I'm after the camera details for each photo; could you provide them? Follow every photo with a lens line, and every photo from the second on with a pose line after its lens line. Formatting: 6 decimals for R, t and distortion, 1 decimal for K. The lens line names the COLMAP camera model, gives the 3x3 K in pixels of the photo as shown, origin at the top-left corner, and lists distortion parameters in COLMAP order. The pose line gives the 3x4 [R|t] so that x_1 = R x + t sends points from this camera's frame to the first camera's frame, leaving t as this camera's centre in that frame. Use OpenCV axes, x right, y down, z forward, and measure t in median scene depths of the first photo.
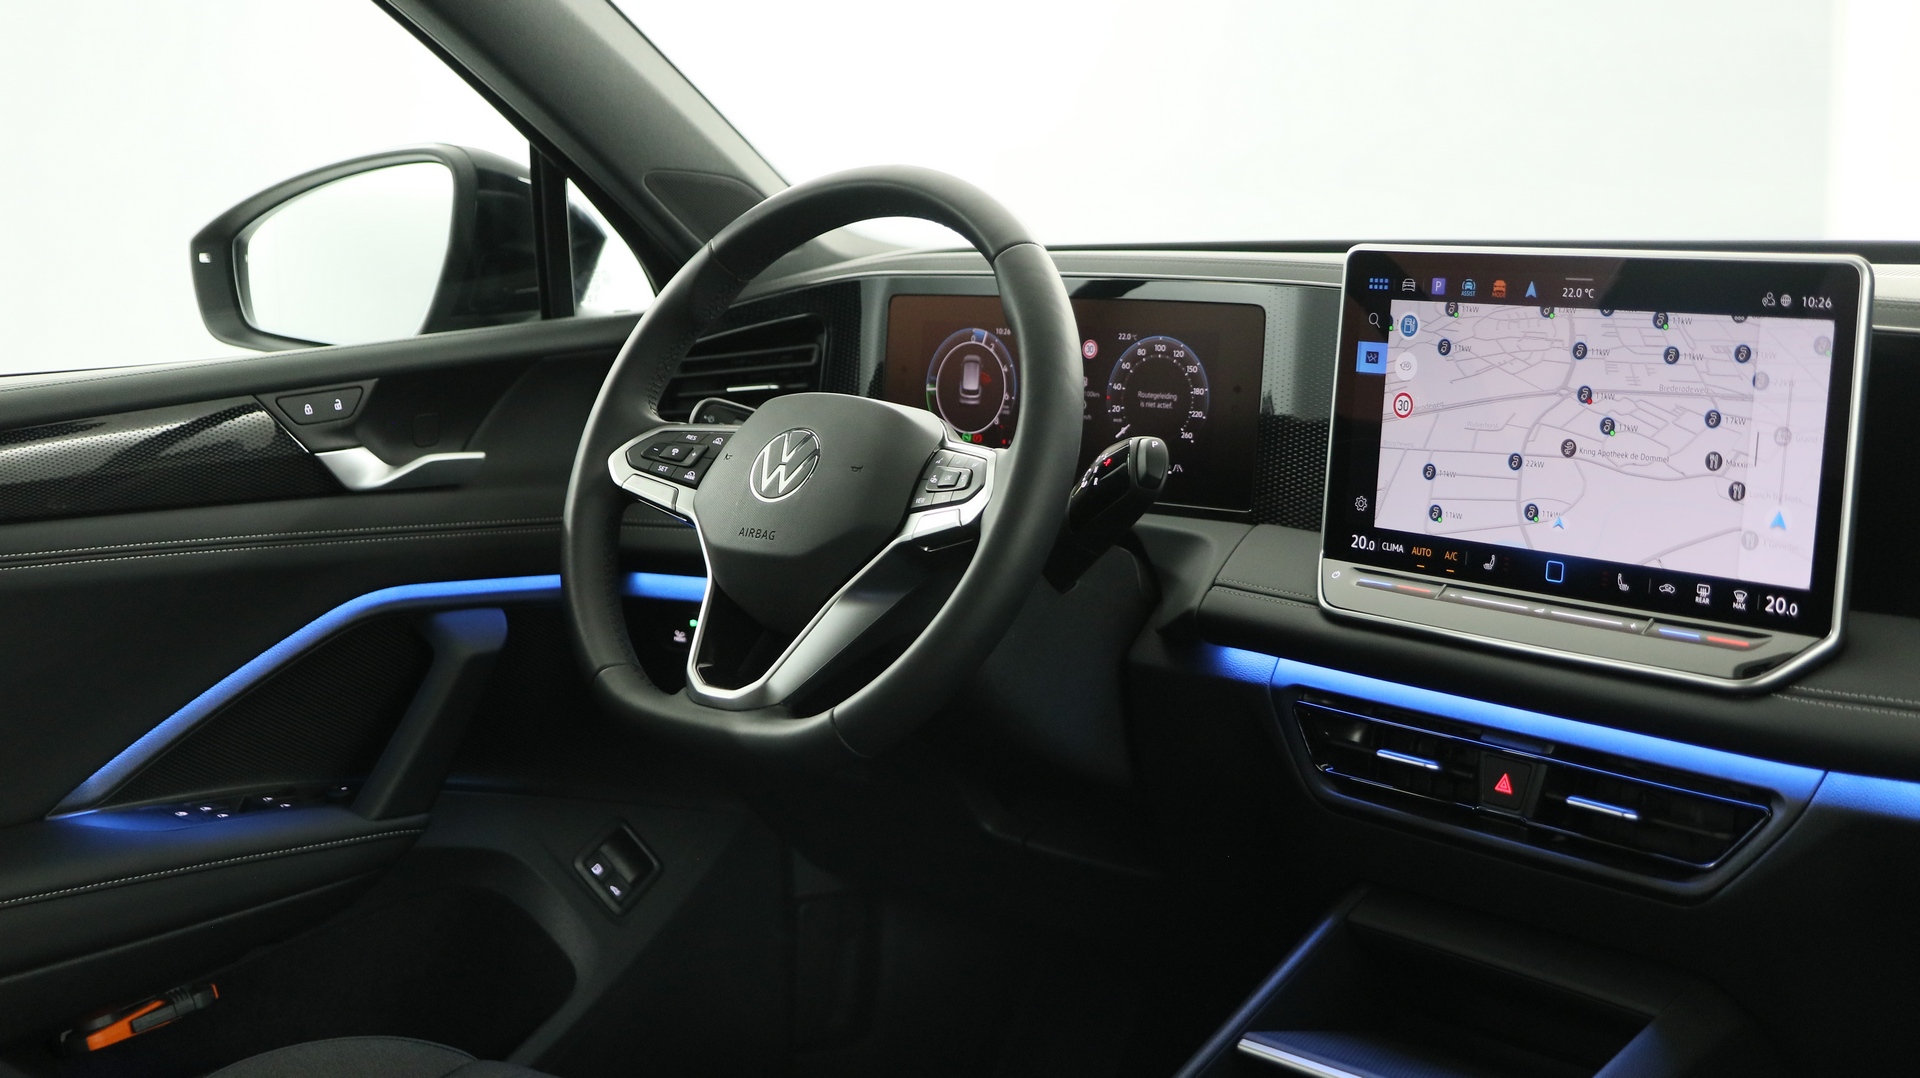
lens RADIAL K [[2380.9, 0, 959.0], [0, 2380.9, 541.2], [0, 0, 1]] dist [-0.001891, 0.000000]
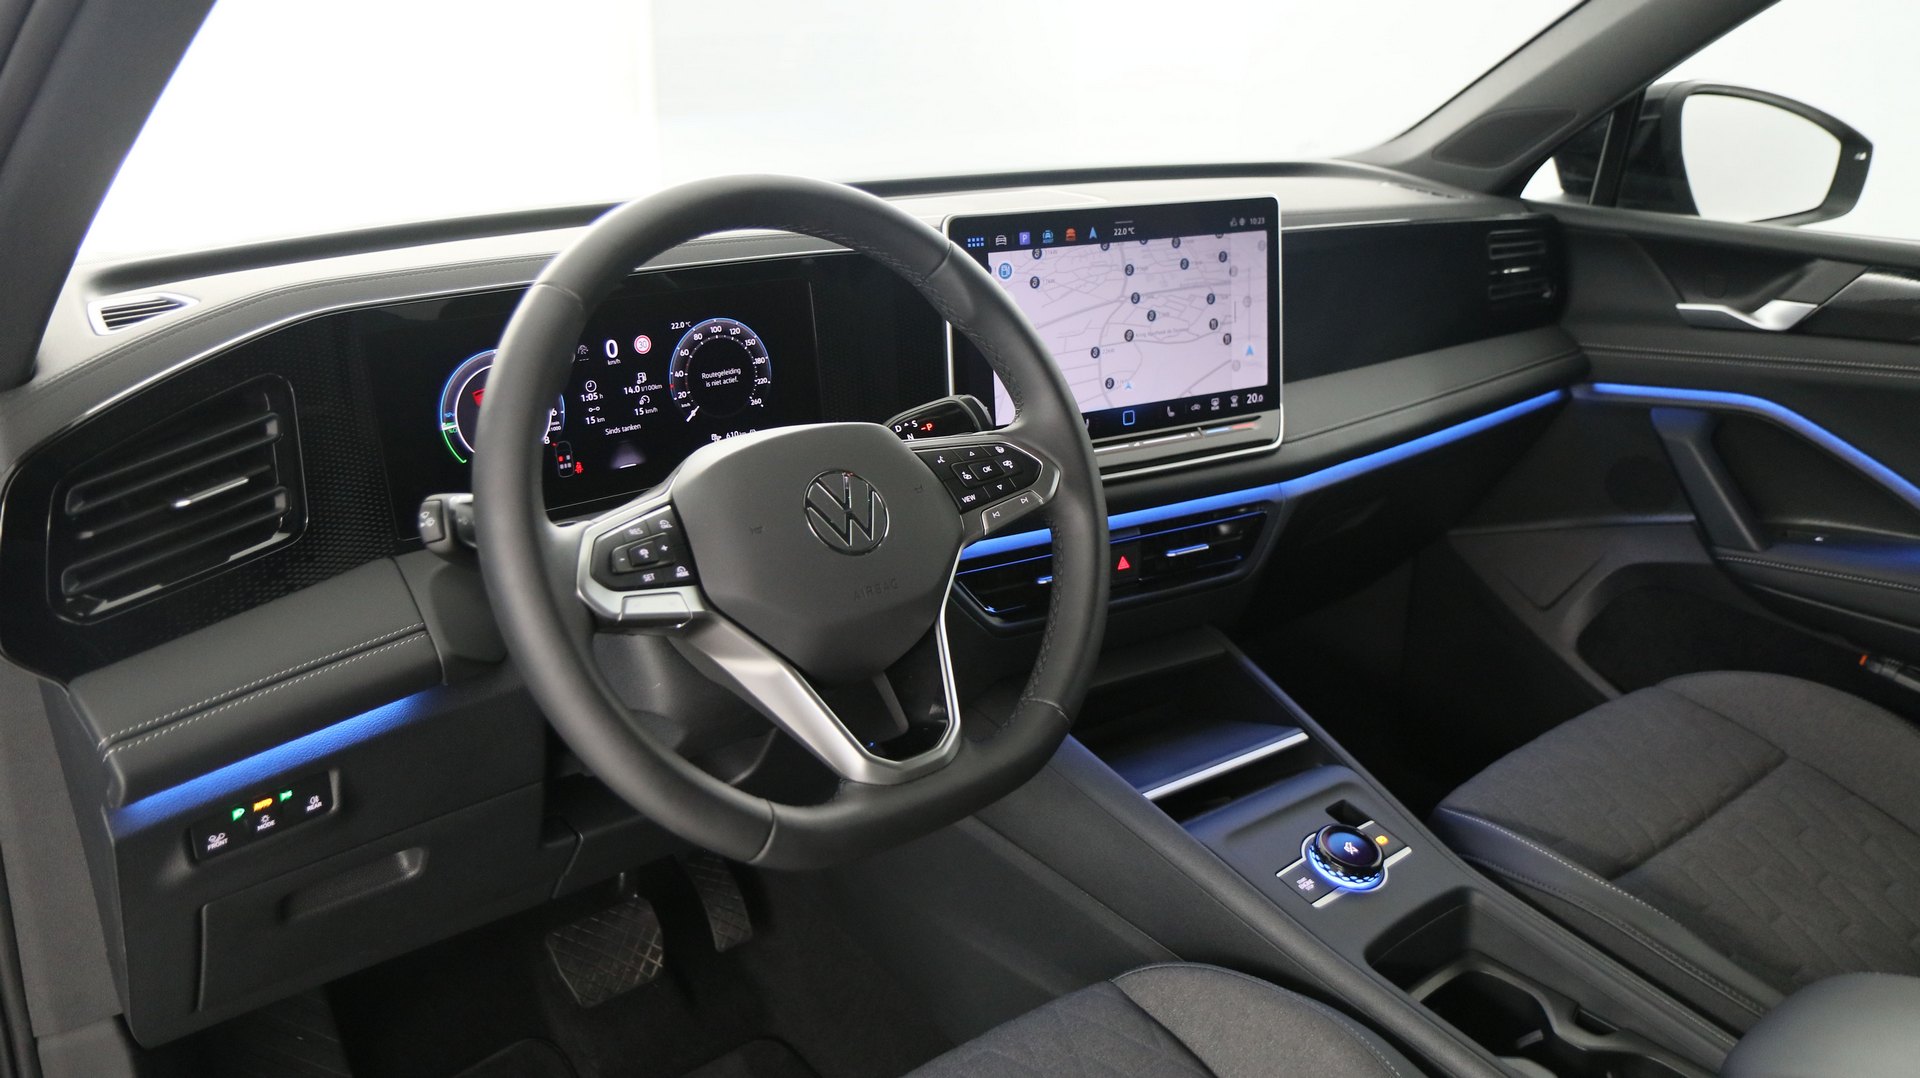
lens RADIAL K [[1460.4, 0, 974.0], [0, 1460.4, 540.3], [0, 0, 1]] dist [-0.028590, 0.020195]
pose [[0.137067, -0.302754, 0.943161, -0.626211], [0.157966, 0.946643, 0.280915, -0.179279], [-0.977885, 0.110483, 0.177579, 0.886180]]
